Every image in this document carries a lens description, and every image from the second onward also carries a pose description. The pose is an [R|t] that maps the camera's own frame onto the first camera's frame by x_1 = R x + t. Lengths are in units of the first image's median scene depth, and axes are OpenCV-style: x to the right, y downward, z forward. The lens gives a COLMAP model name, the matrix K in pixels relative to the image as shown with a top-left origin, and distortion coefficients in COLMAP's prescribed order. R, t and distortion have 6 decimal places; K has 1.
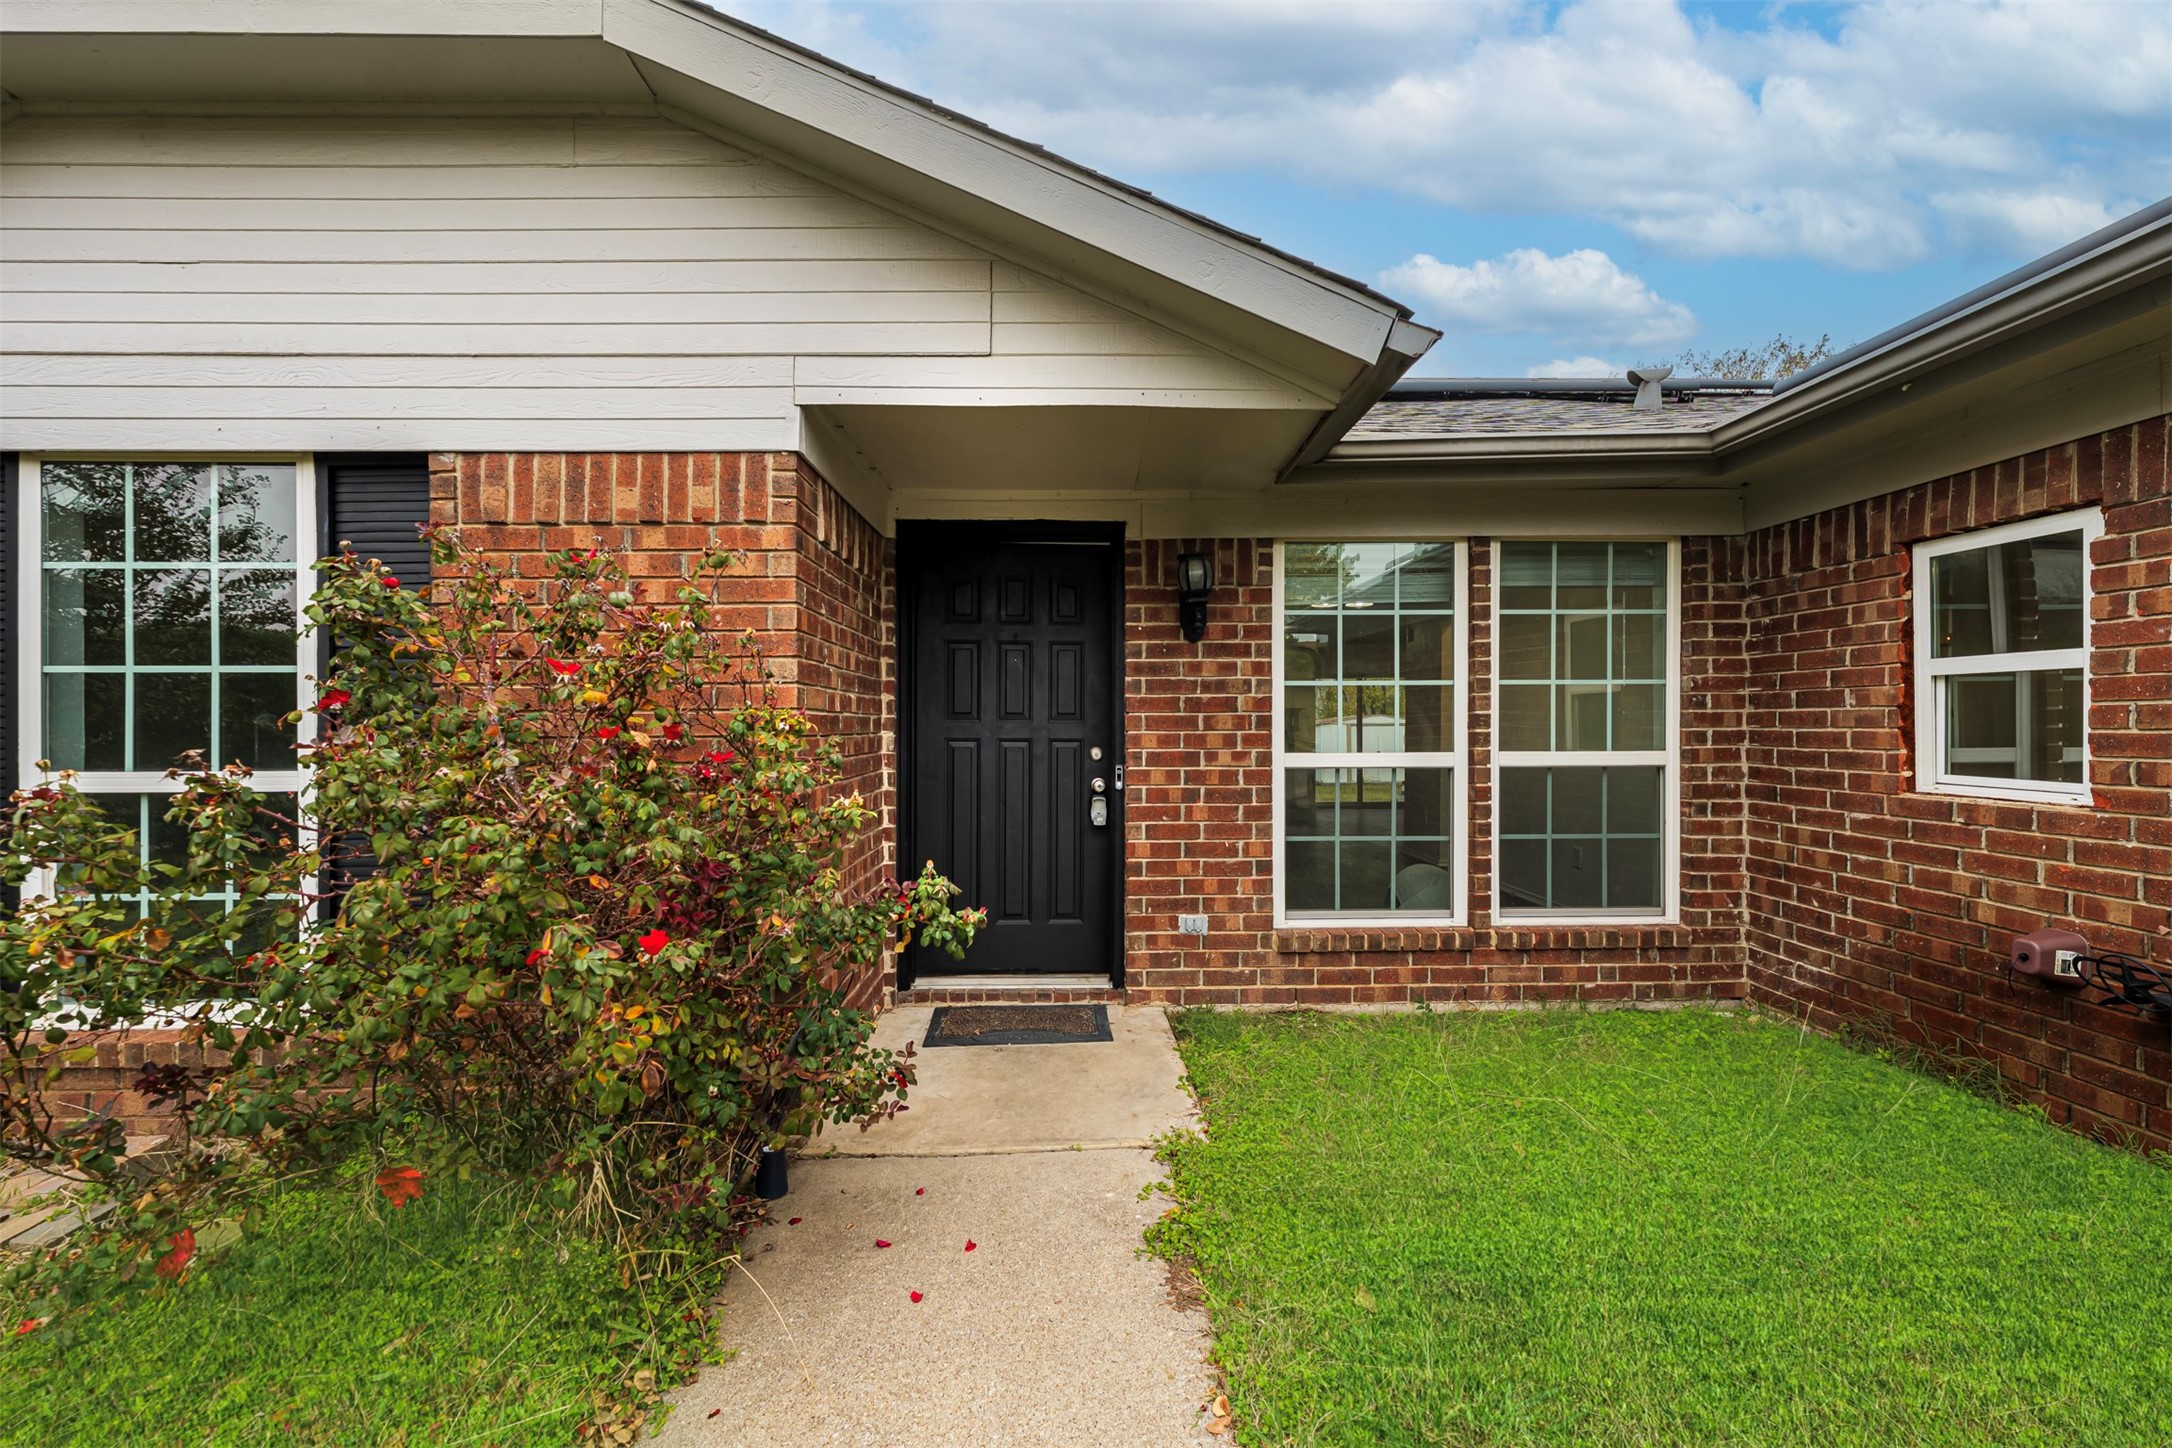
lens RADIAL K [[879.6, 0, 1091.0], [0, 879.6, 727.9], [0, 0, 1]] dist [0.012456, -0.000147]
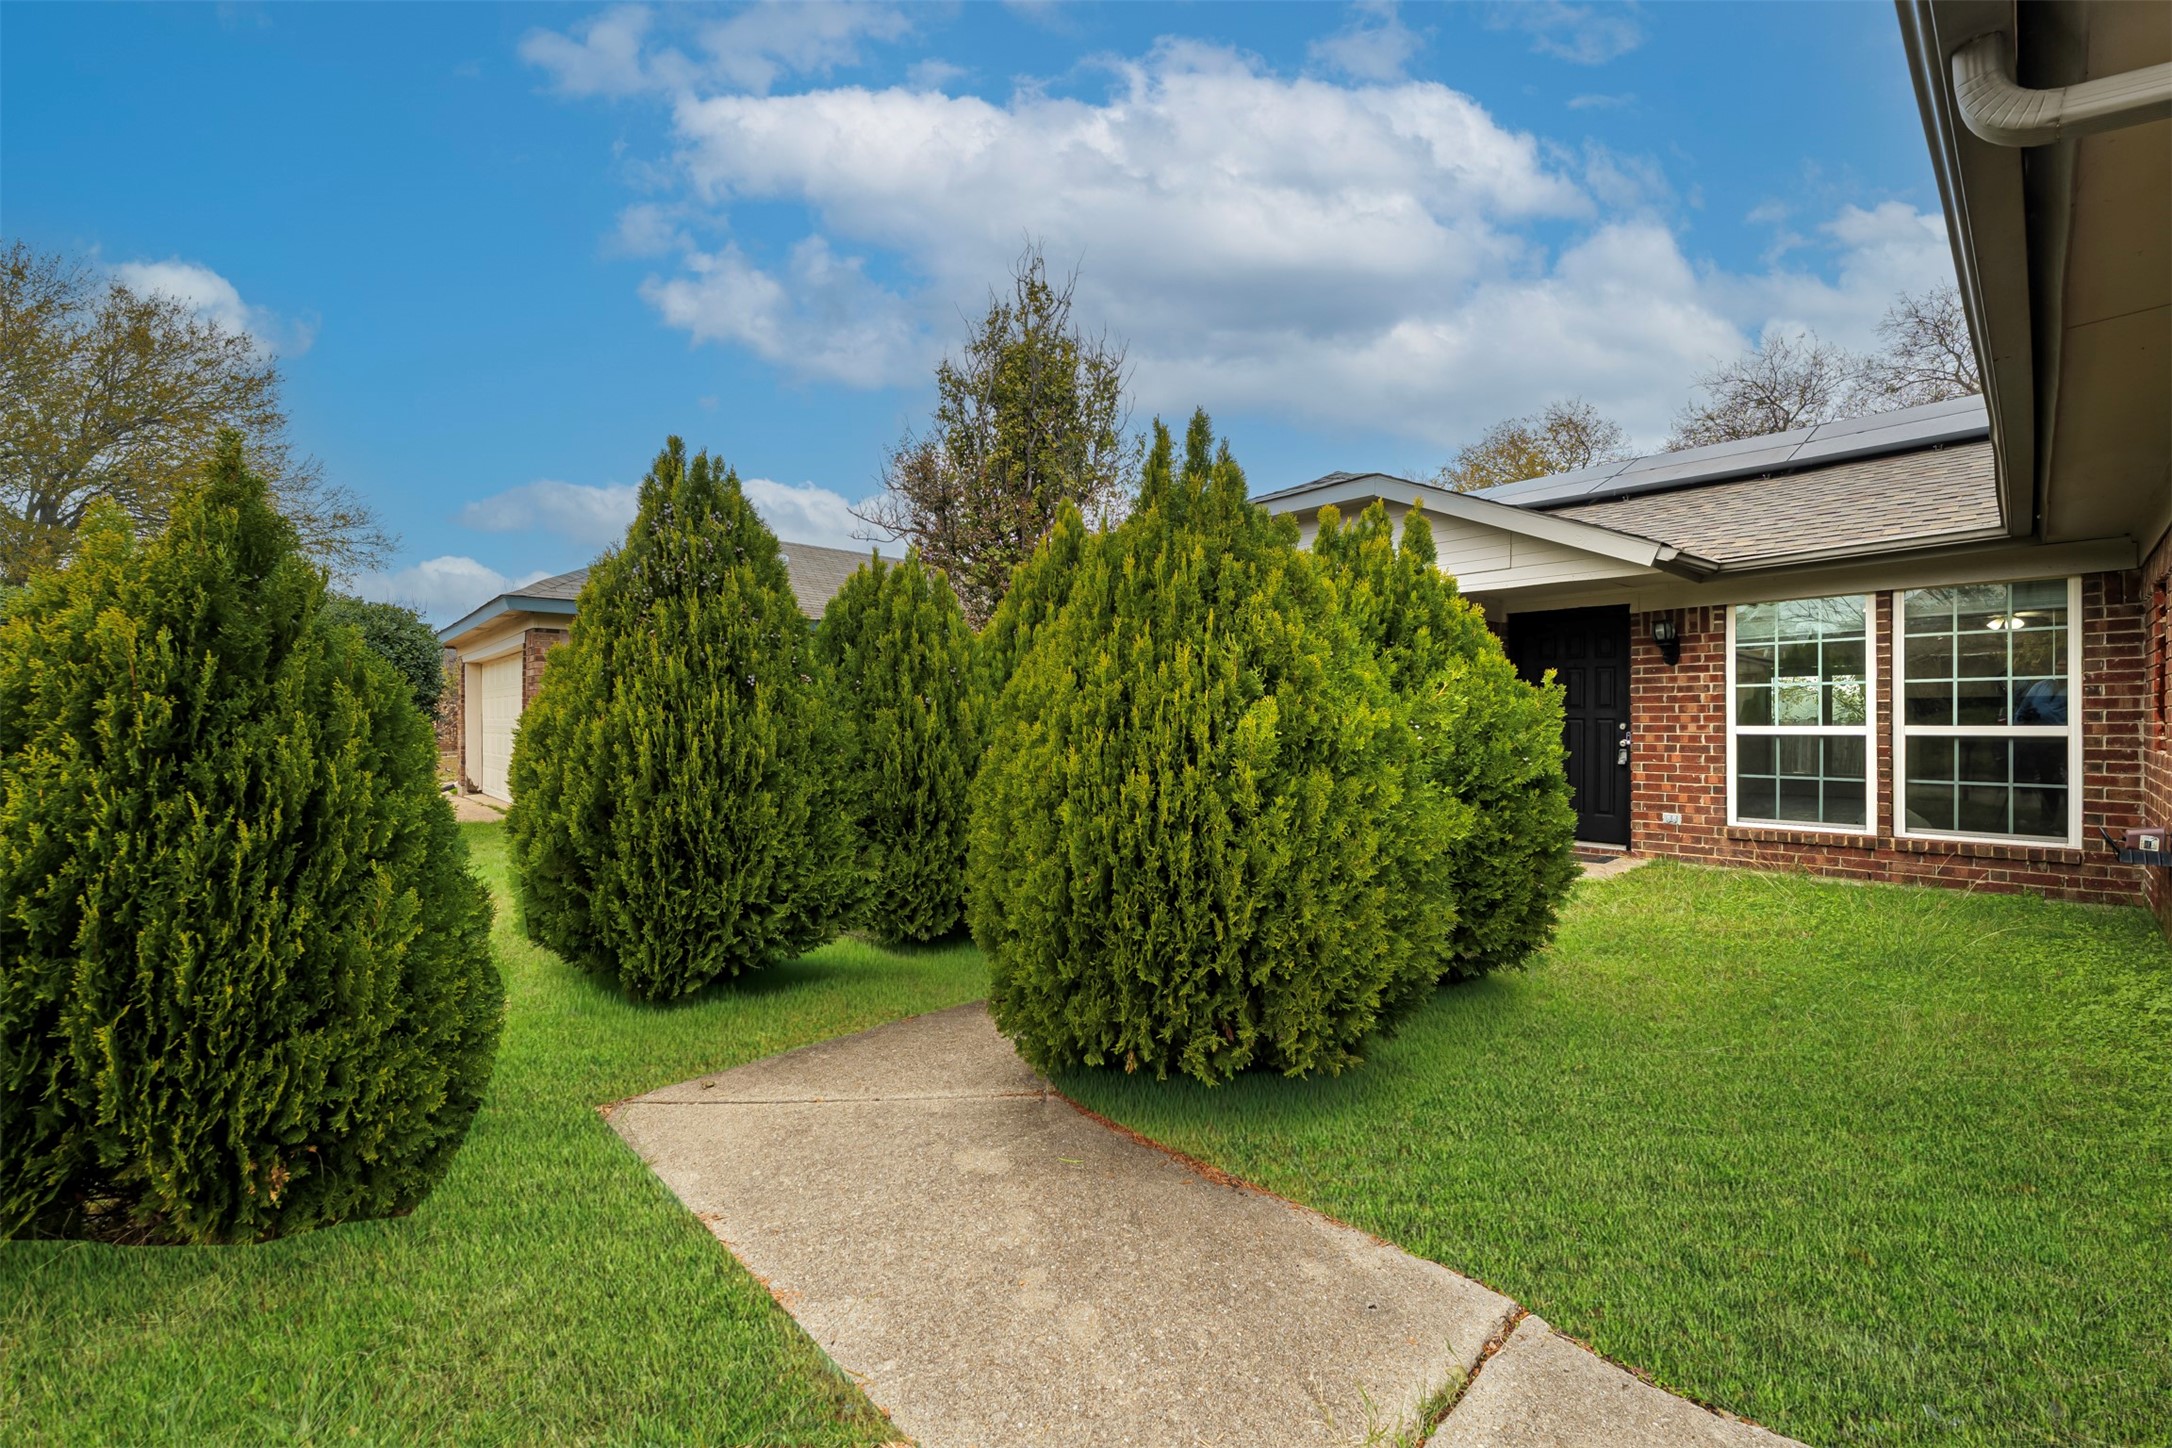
lens RADIAL K [[879.6, 0, 1091.0], [0, 879.6, 727.9], [0, 0, 1]] dist [0.012456, -0.000147]
pose [[0.656009, 0.007500, -0.754716, 0.712931], [-0.002661, 0.999967, 0.007624, 0.022797], [0.754749, -0.002993, 0.656007, -1.127644]]
